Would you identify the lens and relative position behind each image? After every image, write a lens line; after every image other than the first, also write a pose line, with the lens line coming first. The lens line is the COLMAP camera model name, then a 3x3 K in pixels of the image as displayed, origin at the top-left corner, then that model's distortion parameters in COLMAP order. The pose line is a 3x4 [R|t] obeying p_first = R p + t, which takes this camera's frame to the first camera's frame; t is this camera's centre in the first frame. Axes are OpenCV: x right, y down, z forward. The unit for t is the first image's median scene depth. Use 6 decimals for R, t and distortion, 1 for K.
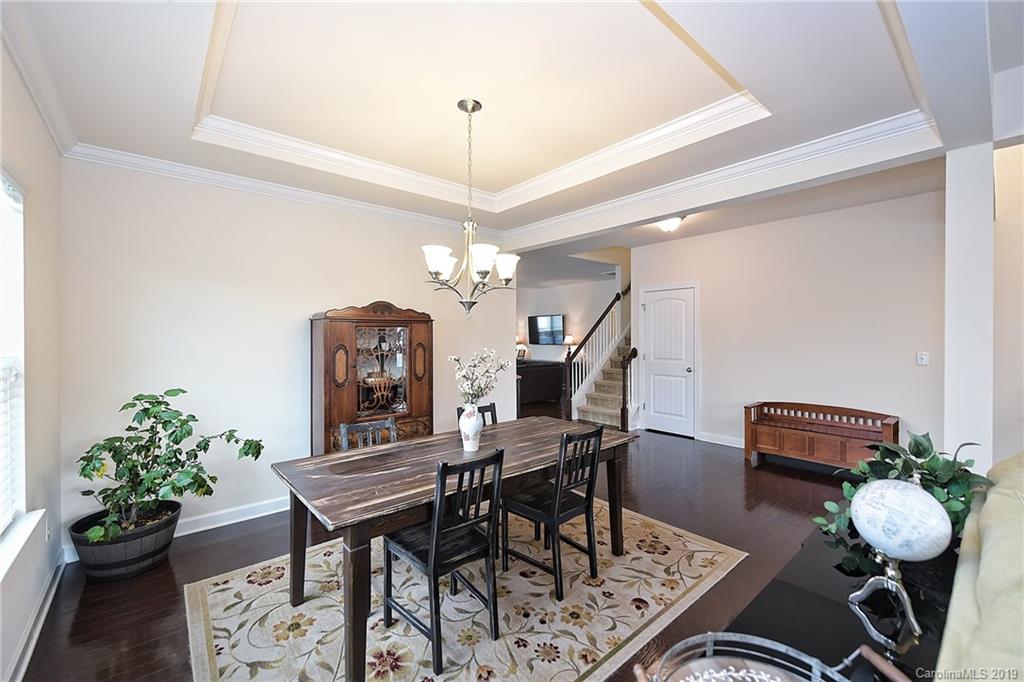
lens RADIAL K [[418.8, 0, 516.6], [0, 418.8, 337.6], [0, 0, 1]] dist [0.001432, -0.000521]
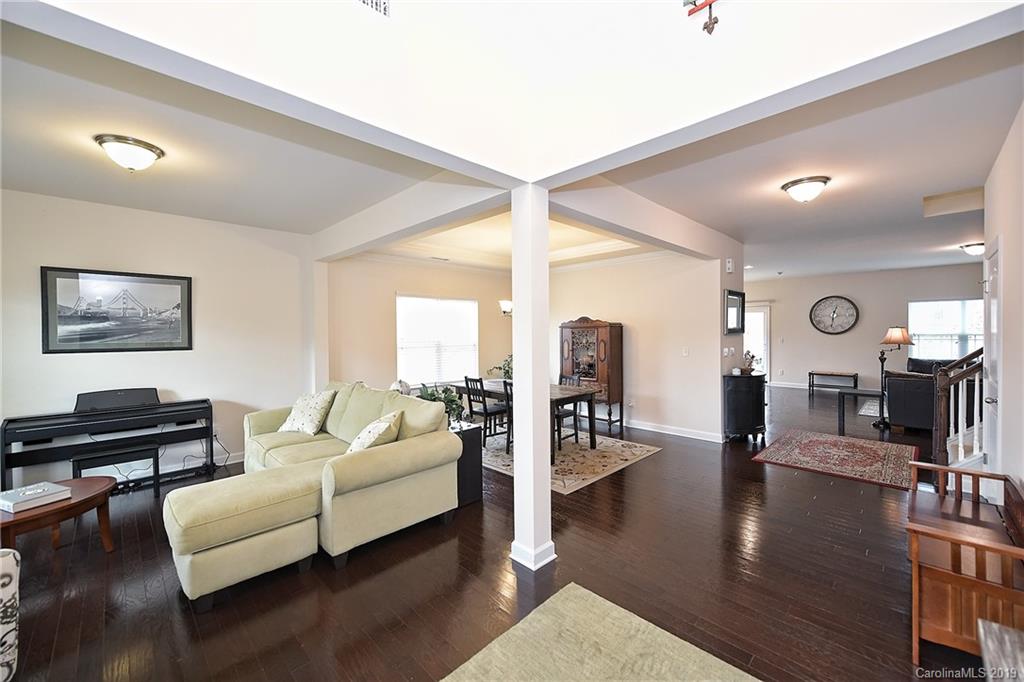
lens RADIAL K [[401.1, 0, 514.5], [0, 401.1, 338.0], [0, 0, 1]] dist [-0.000005, -0.000192]
pose [[0.070106, 0.015535, -0.997419, 1.954075], [0.005768, 0.999856, 0.015978, -0.031179], [0.997523, -0.006873, 0.070006, 0.769738]]
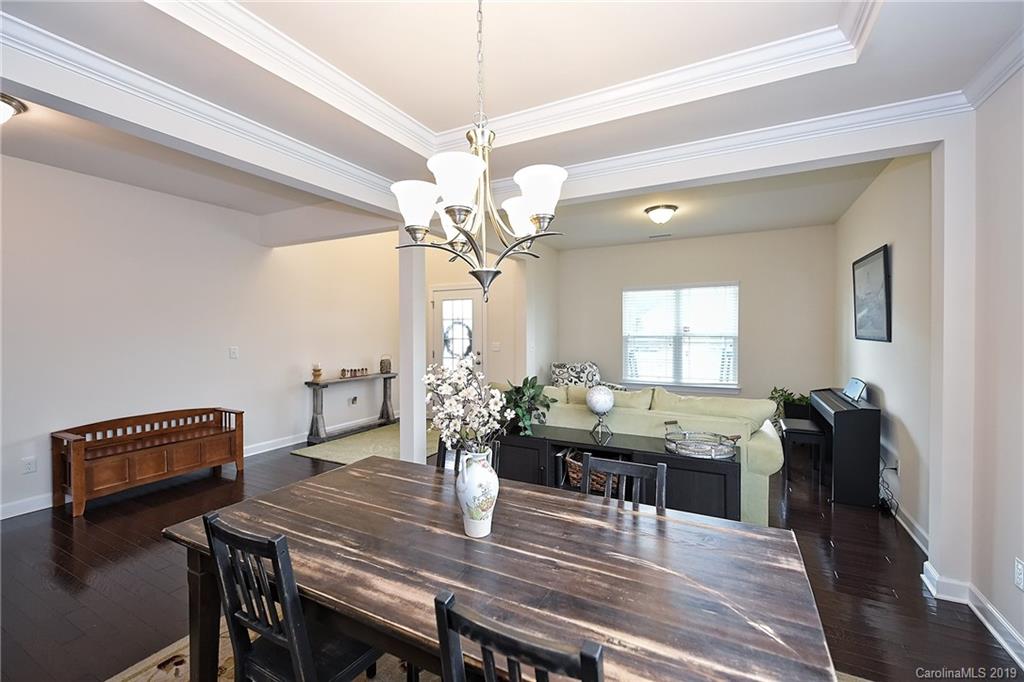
lens RADIAL K [[424.4, 0, 514.8], [0, 424.4, 339.5], [0, 0, 1]] dist [0.002275, -0.000641]
pose [[-0.365477, -0.015511, 0.930691, -0.626078], [0.007188, 0.999784, 0.019485, -0.005097], [-0.930793, 0.013811, -0.365287, 1.099475]]
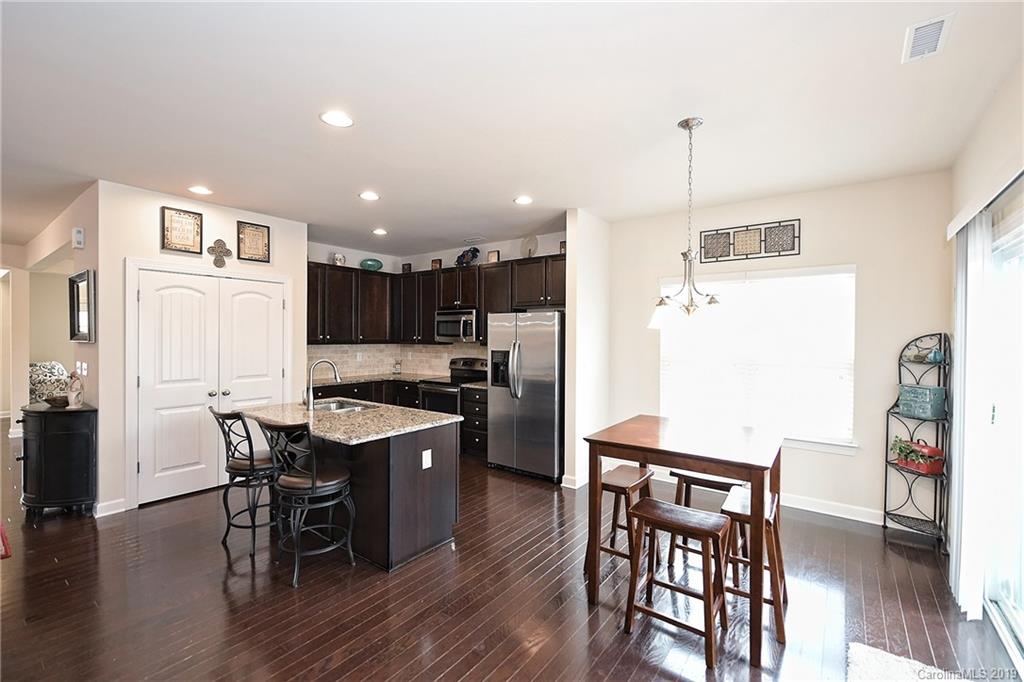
lens RADIAL K [[436.2, 0, 516.8], [0, 436.2, 340.3], [0, 0, 1]] dist [-0.006845, -0.000238]
pose [[-0.976405, -0.001838, -0.215942, -1.243018], [-0.005017, 0.999887, 0.014178, -0.045187], [0.215891, 0.014927, -0.976303, 3.859890]]
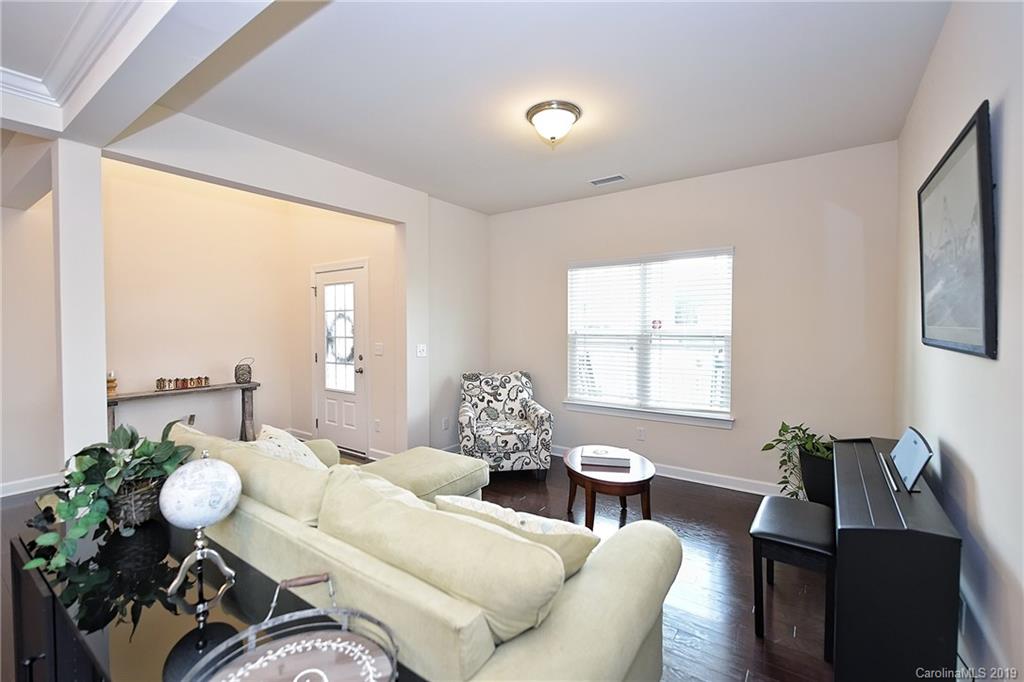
lens RADIAL K [[440.4, 0, 513.7], [0, 440.4, 339.1], [0, 0, 1]] dist [-0.001515, -0.000026]
pose [[-0.242269, -0.025821, 0.969866, -0.190675], [0.005980, 0.999587, 0.028106, -0.004231], [-0.970191, 0.012609, -0.242014, 0.209979]]
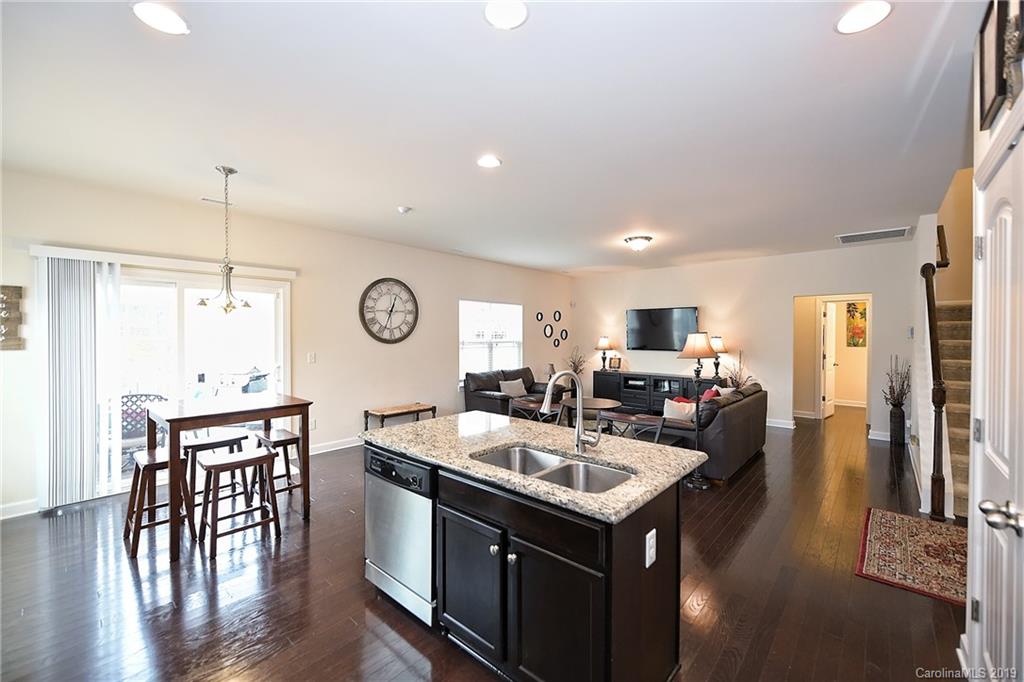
lens RADIAL K [[411.5, 0, 515.4], [0, 411.5, 338.7], [0, 0, 1]] dist [0.001002, -0.000054]
pose [[0.991387, 0.003299, 0.130924, -1.133154], [-0.003988, 0.999980, 0.004996, -0.024677], [-0.130905, -0.005475, 0.991380, 1.641697]]
